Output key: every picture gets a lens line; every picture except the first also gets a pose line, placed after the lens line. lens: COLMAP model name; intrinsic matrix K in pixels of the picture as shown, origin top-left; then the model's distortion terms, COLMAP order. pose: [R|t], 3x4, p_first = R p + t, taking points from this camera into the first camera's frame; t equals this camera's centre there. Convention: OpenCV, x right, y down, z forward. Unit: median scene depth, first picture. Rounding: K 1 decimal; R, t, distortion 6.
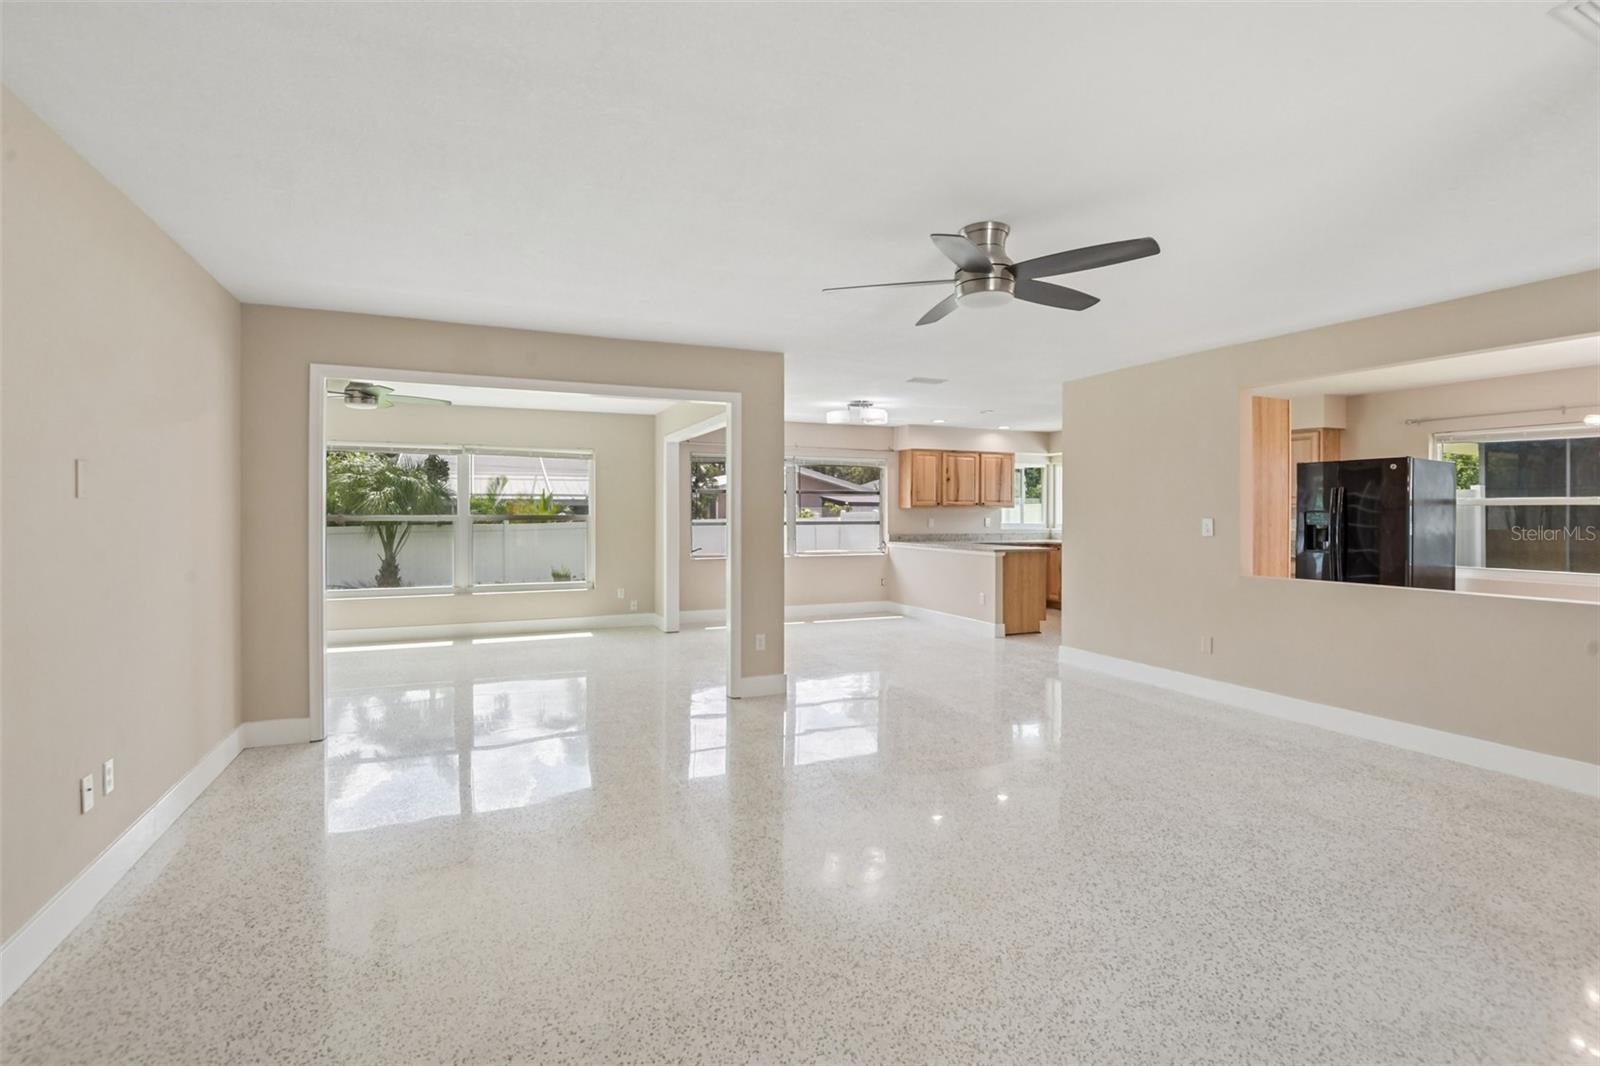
lens RADIAL K [[752.9, 0, 795.9], [0, 752.9, 516.3], [0, 0, 1]] dist [-0.000699, -0.021411]
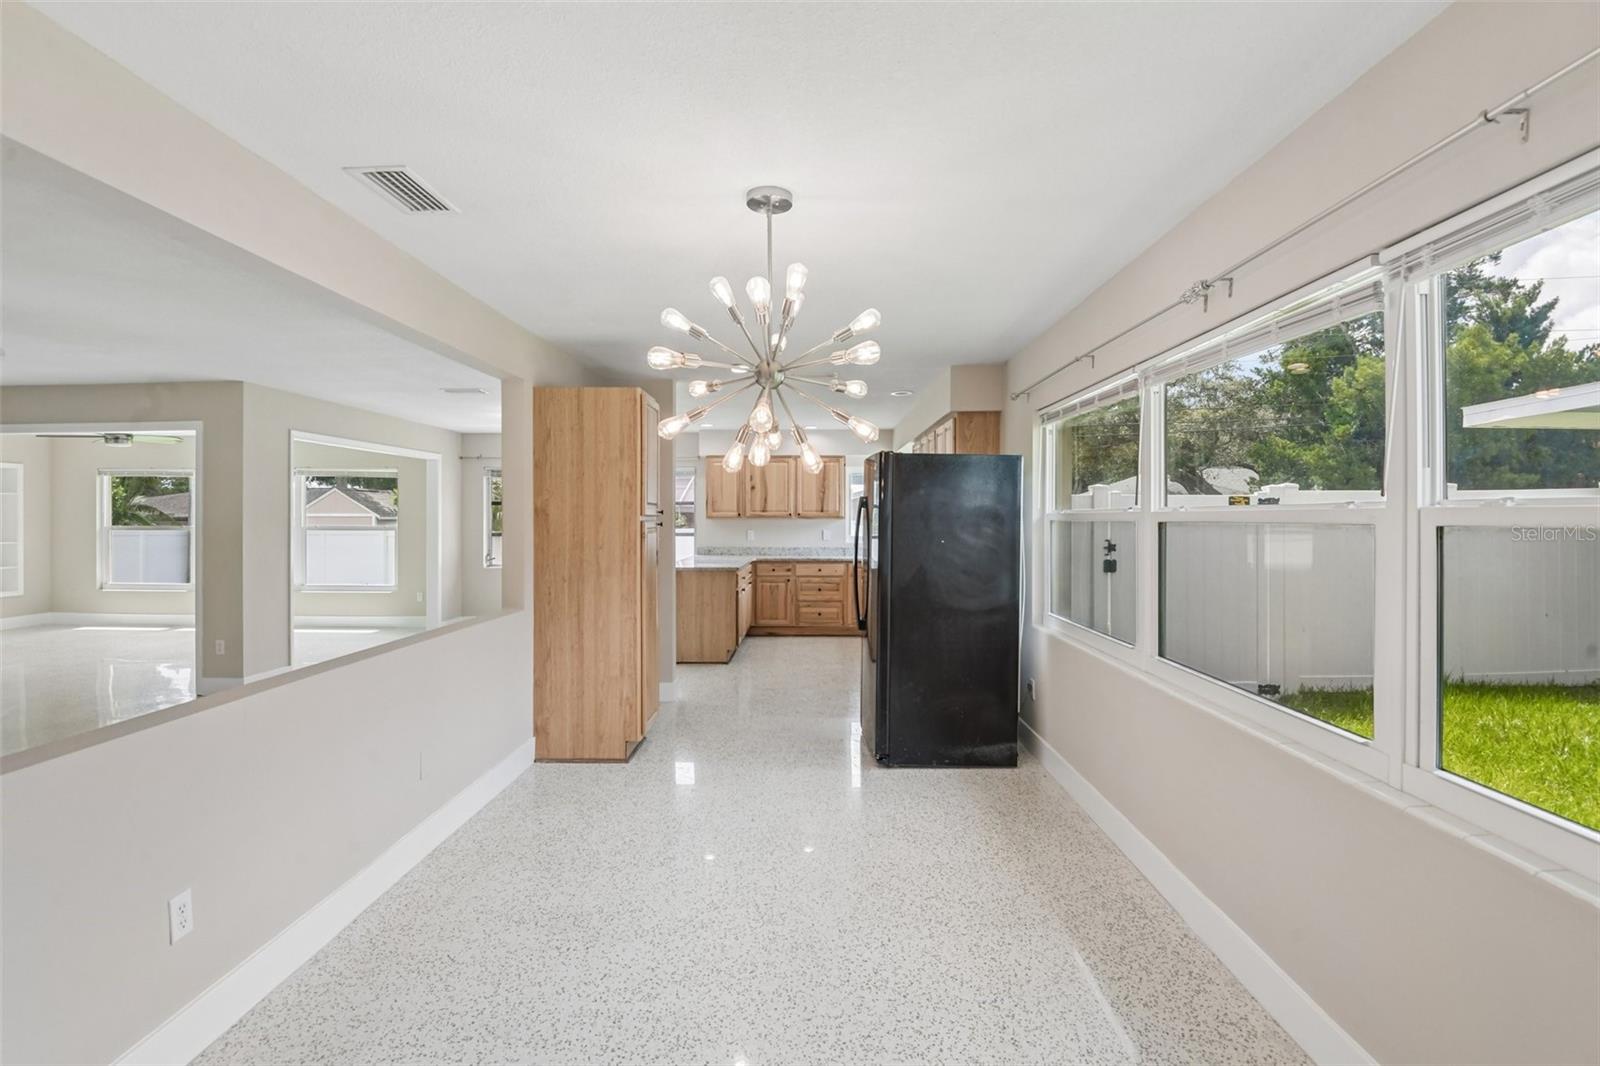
lens RADIAL K [[745.3, 0, 801.2], [0, 745.3, 518.6], [0, 0, 1]] dist [-0.002433, -0.018090]
pose [[0.908931, -0.000204, -0.416947, 0.645620], [-0.000868, 0.999997, -0.002381, -0.009652], [0.416947, 0.002526, 0.908927, 0.205993]]
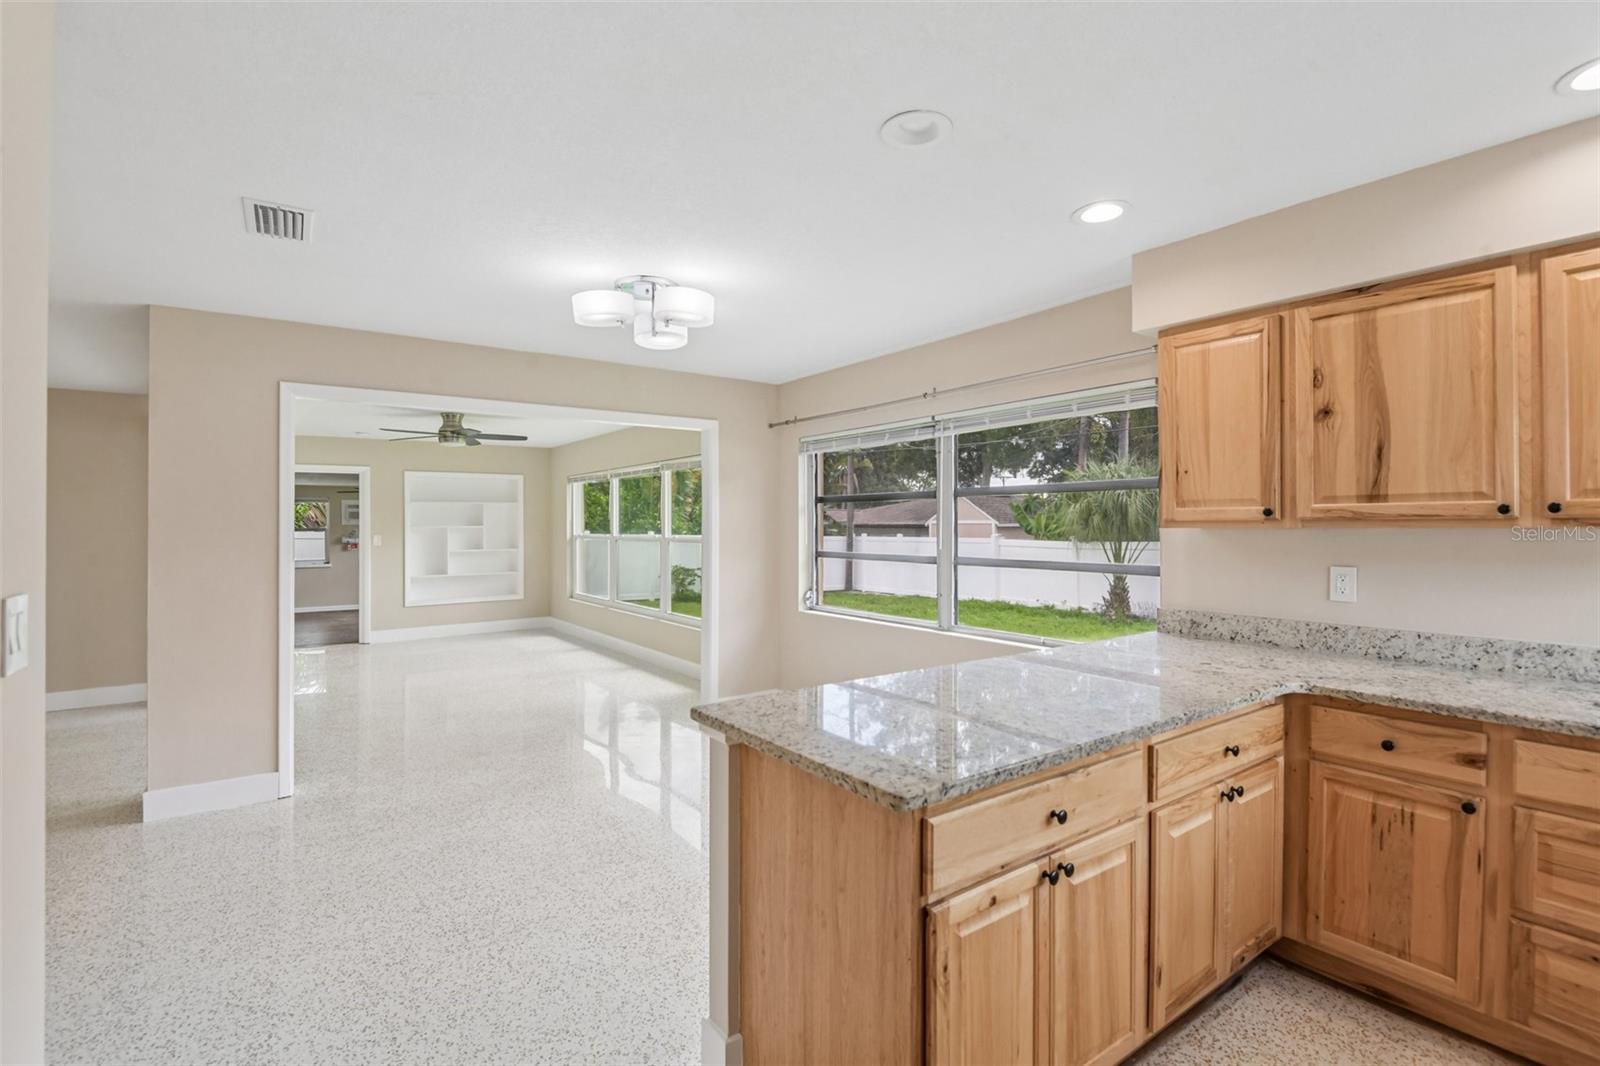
lens RADIAL K [[740.8, 0, 802.9], [0, 740.8, 526.0], [0, 0, 1]] dist [0.001408, -0.018196]
pose [[0.210132, -0.000650, -0.977673, 0.411189], [-0.000865, 0.999999, -0.000851, -0.011680], [0.977673, 0.001025, 0.210131, 0.797661]]
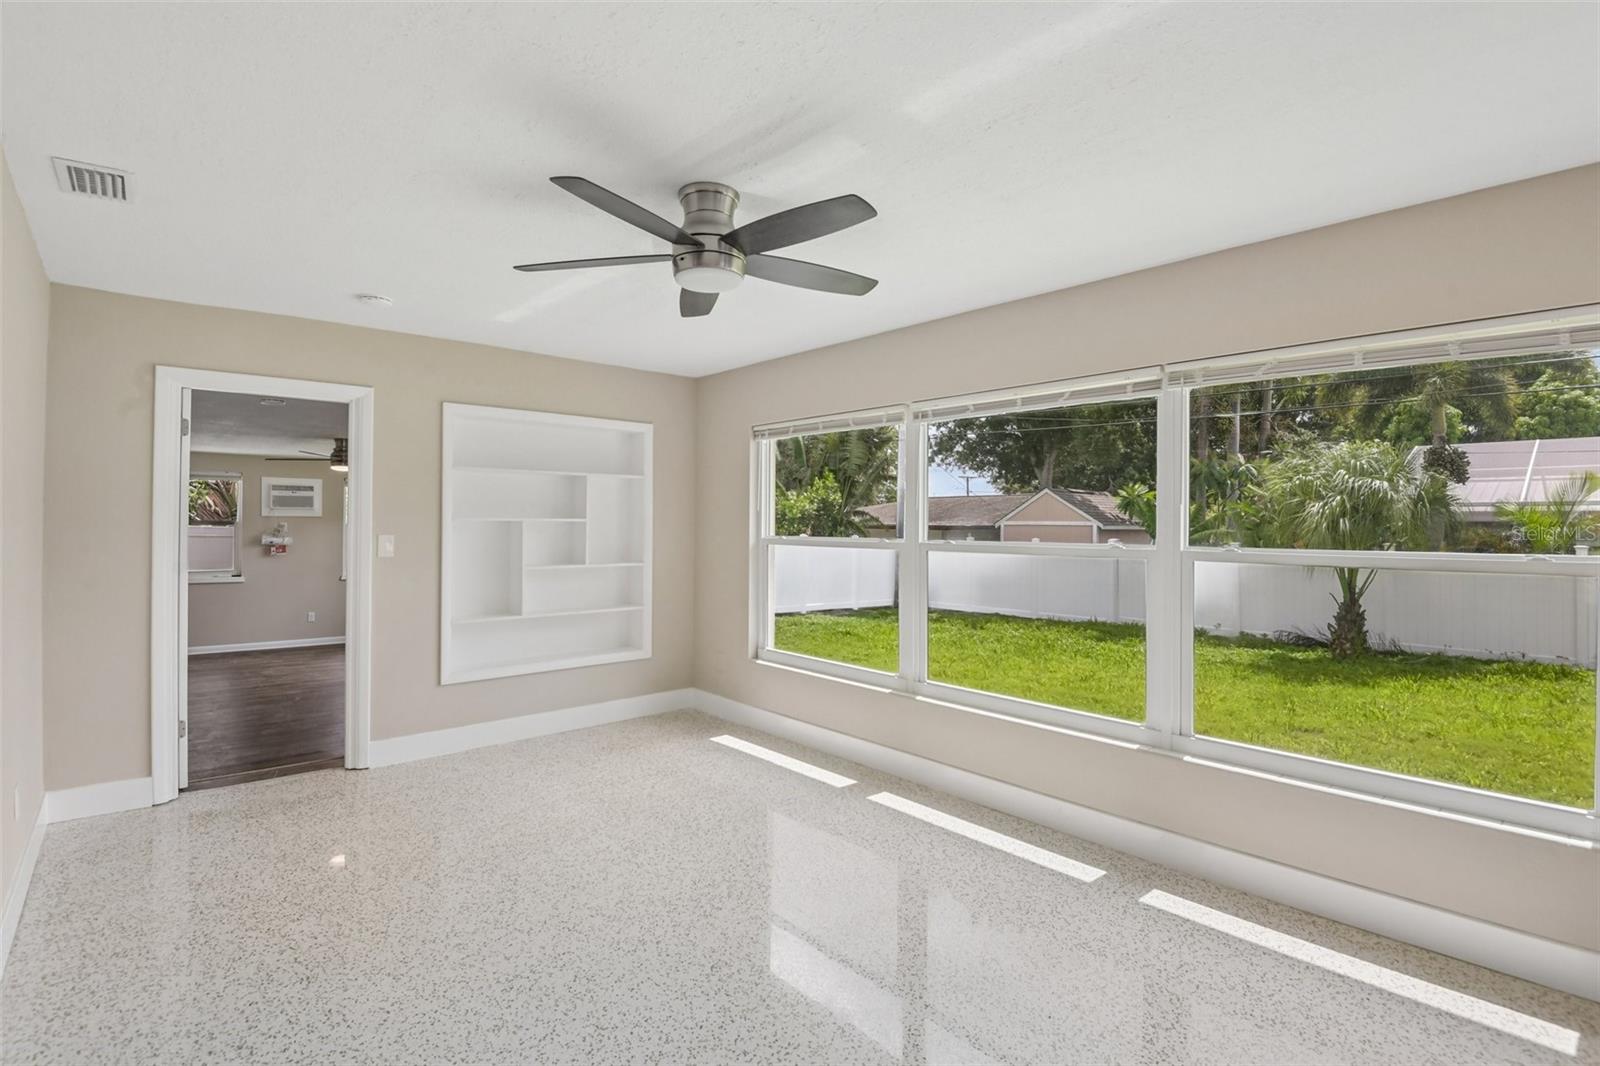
lens RADIAL K [[752.9, 0, 795.9], [0, 752.9, 516.3], [0, 0, 1]] dist [-0.000699, -0.021411]
pose [[0.307349, -0.009401, -0.951551, -0.101898], [-0.011970, 0.999834, -0.013745, -0.008411], [0.951522, 0.015614, 0.307185, 0.568520]]
